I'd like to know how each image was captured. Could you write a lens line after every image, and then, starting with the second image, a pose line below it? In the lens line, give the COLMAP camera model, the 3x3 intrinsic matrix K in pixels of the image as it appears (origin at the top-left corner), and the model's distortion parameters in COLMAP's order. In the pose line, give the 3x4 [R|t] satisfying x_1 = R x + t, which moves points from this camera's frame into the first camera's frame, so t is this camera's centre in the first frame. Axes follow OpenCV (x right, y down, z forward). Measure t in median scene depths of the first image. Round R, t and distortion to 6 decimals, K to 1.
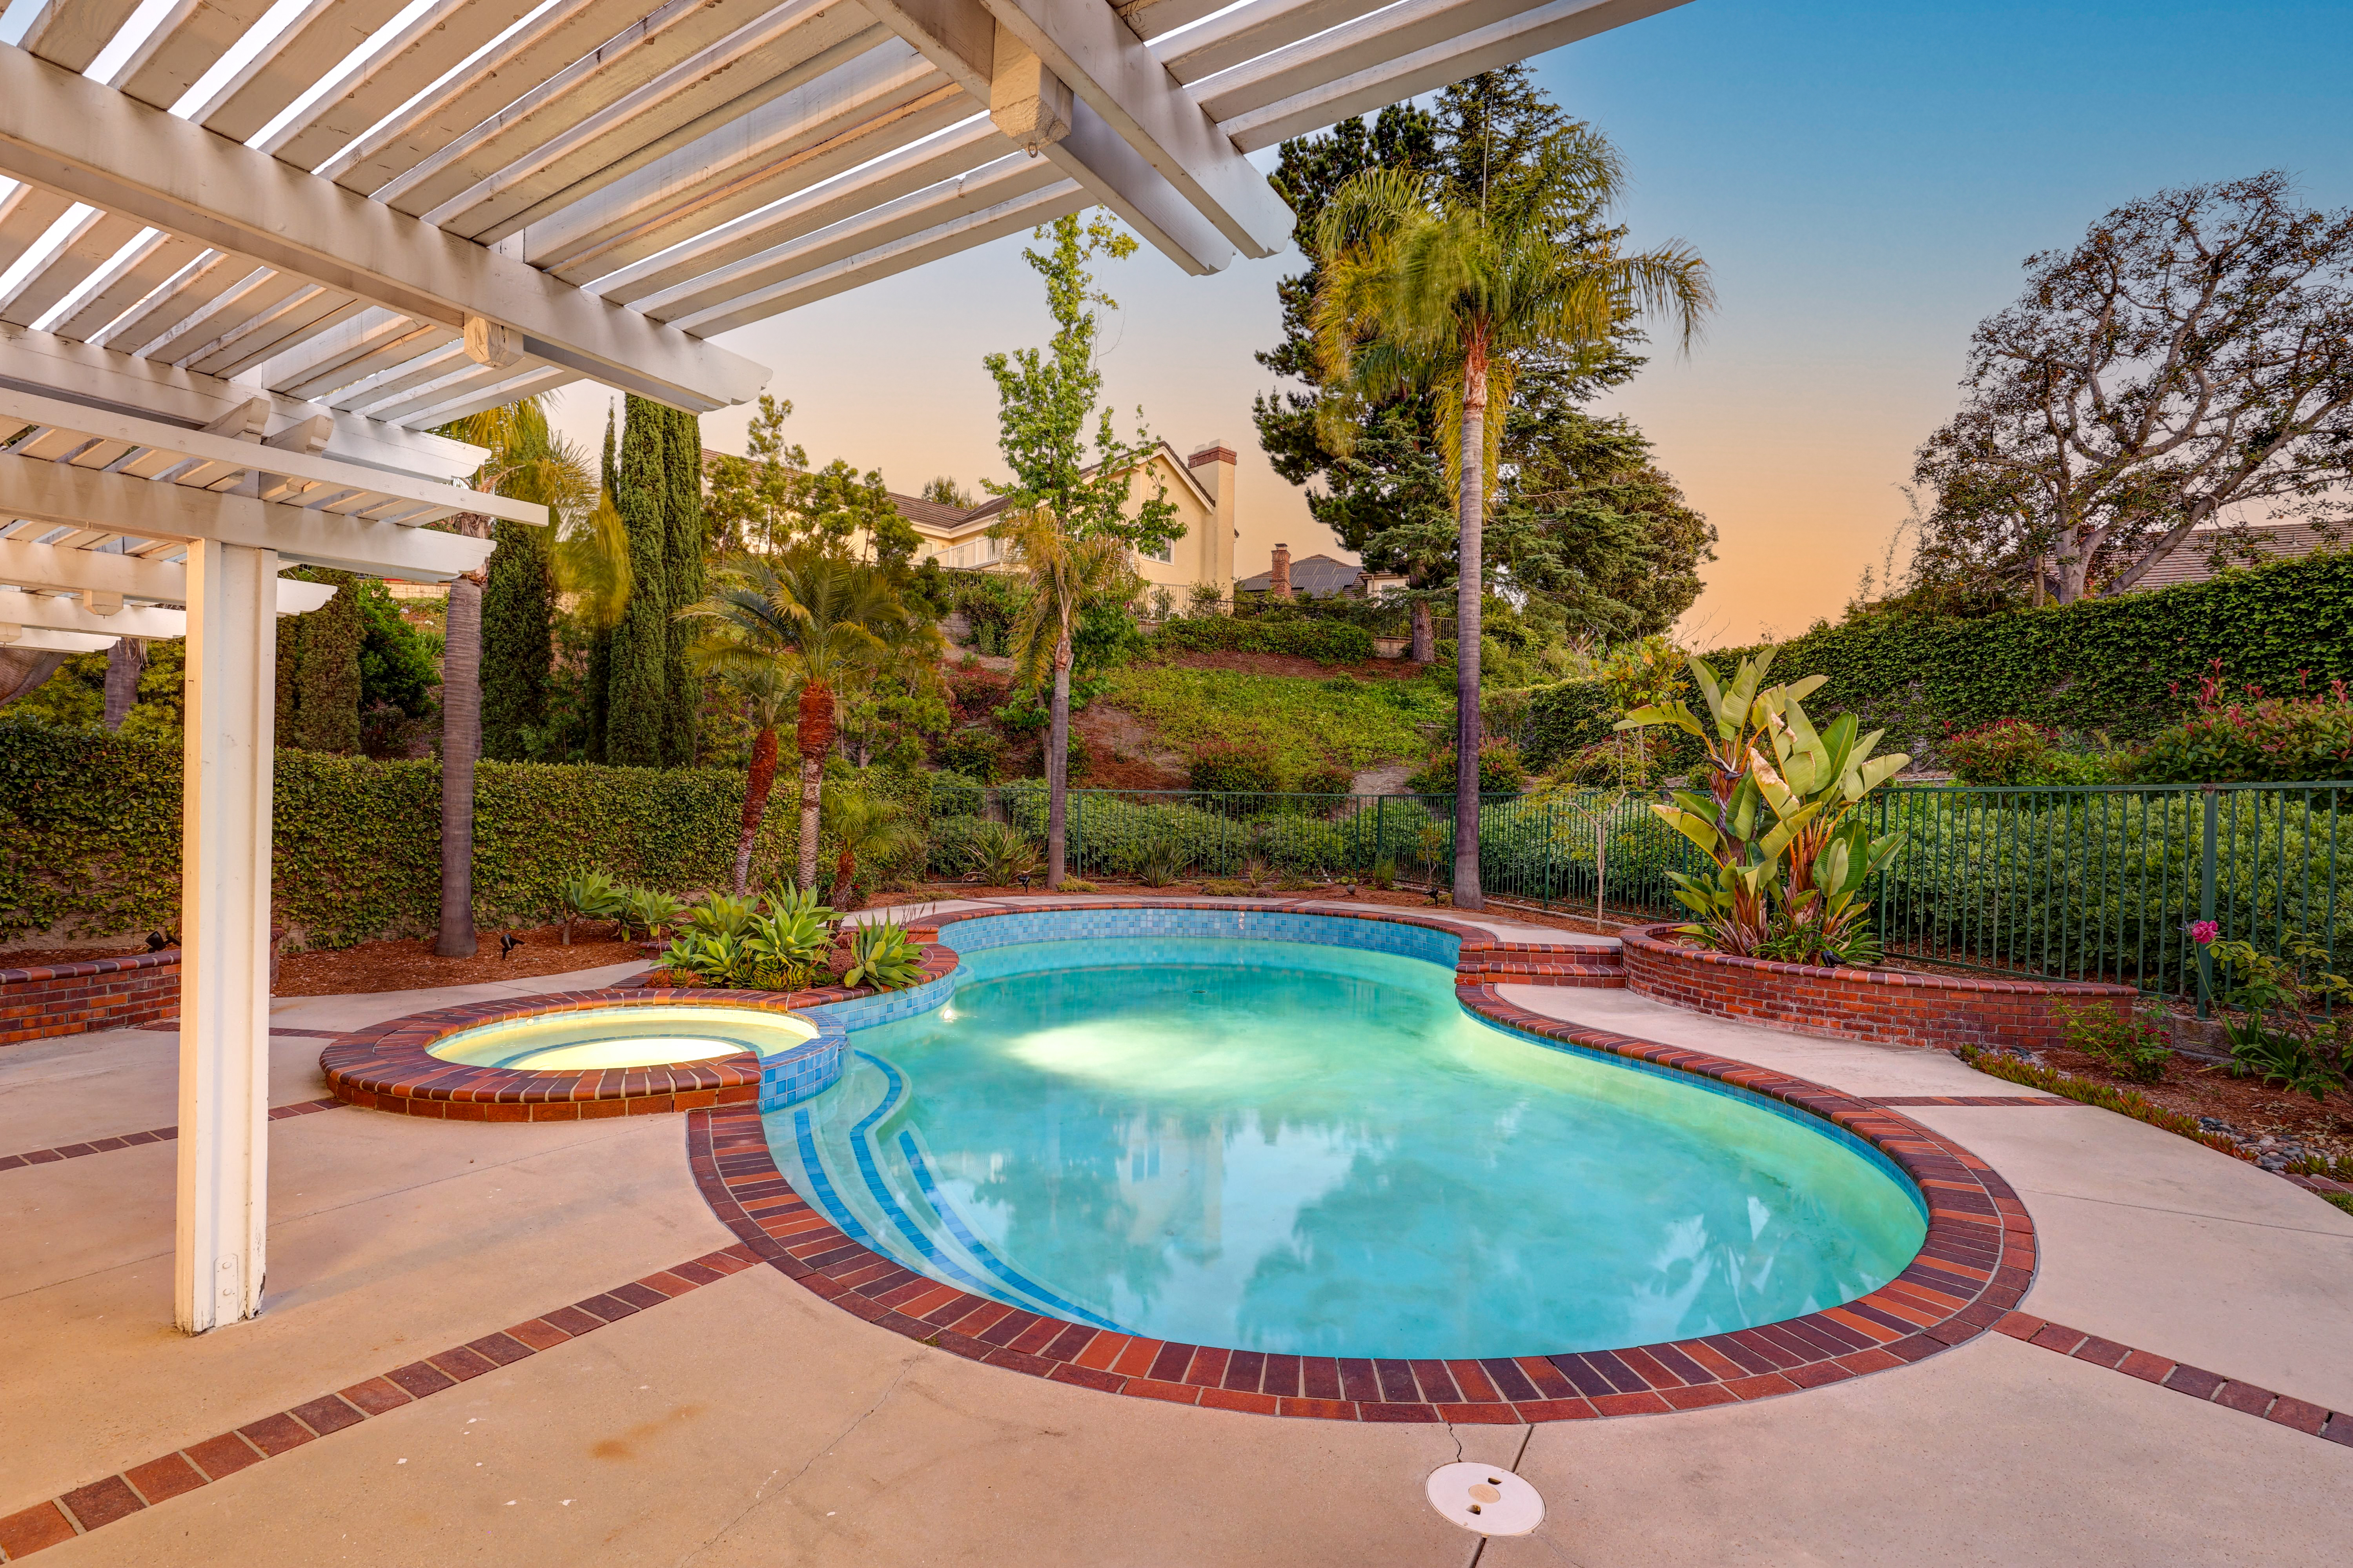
lens RADIAL K [[1039.1, 0, 1179.5], [0, 1039.1, 793.1], [0, 0, 1]] dist [-0.026564, -0.000106]
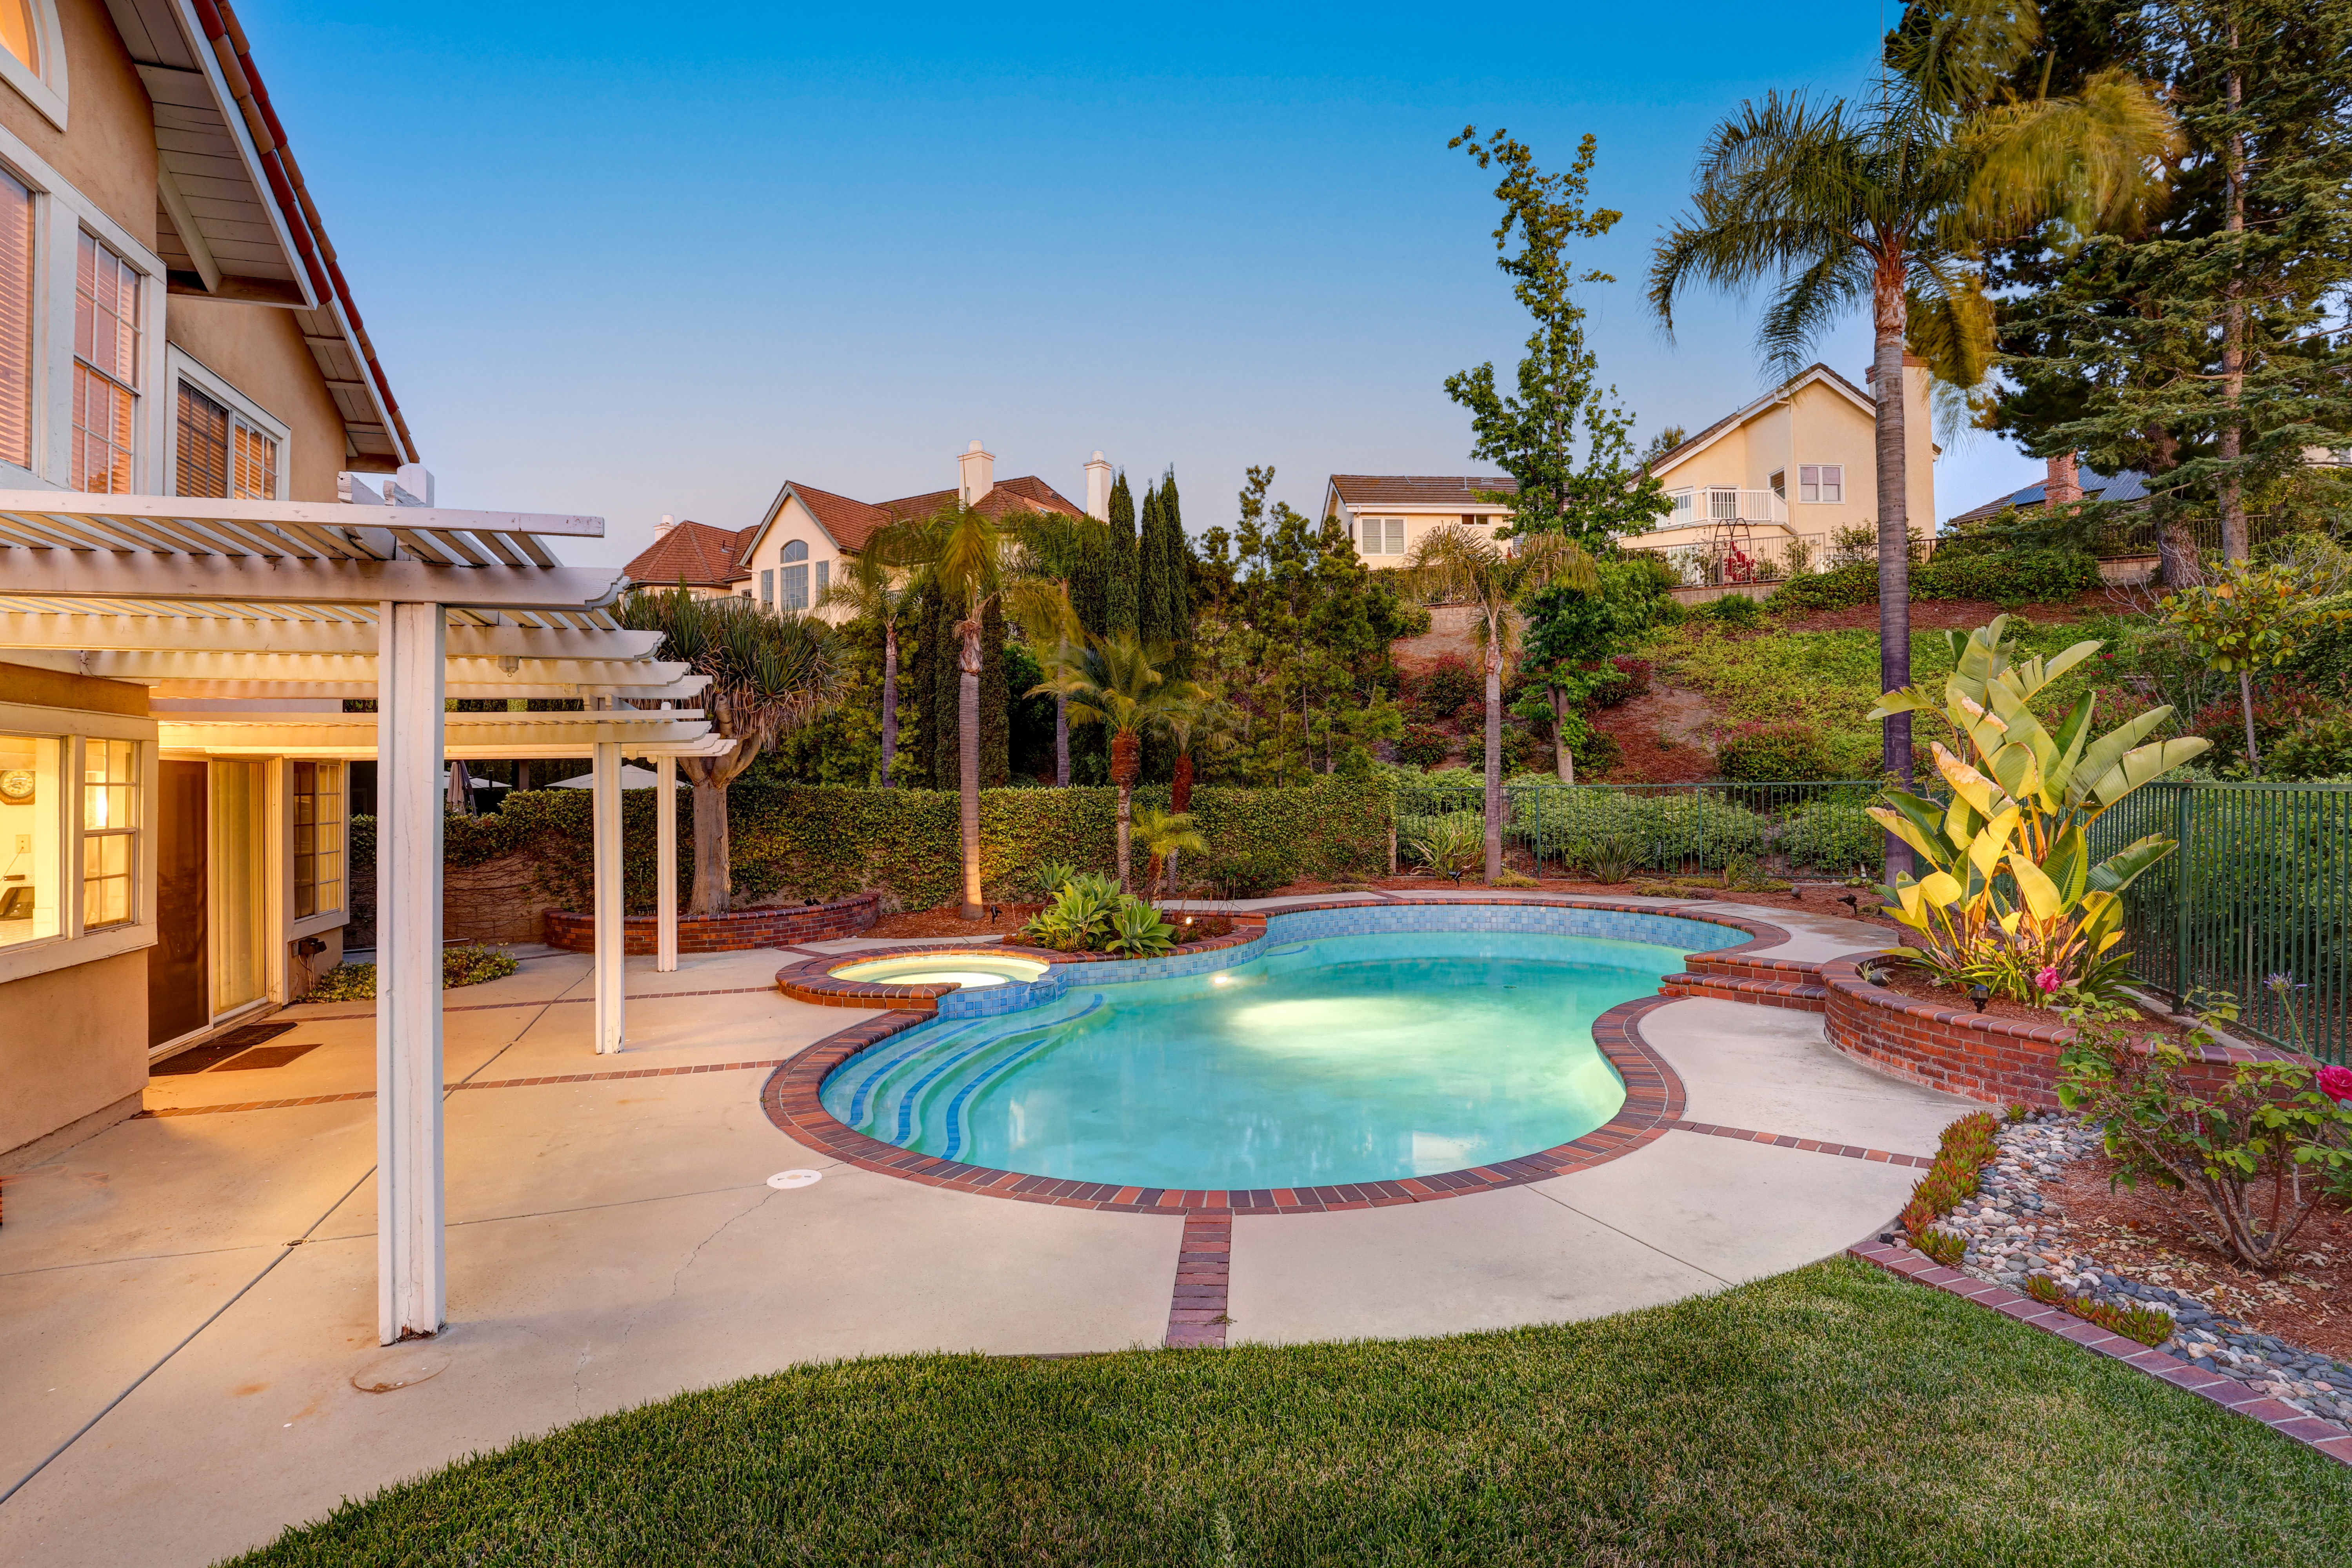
lens RADIAL K [[1038.7, 0, 1170.2], [0, 1038.7, 783.1], [0, 0, 1]] dist [-0.026564, -0.000106]
pose [[0.795650, -0.031925, -0.604915, 0.489172], [0.033953, 0.999391, -0.008086, -0.021823], [0.604804, -0.014105, 0.796249, -0.051362]]
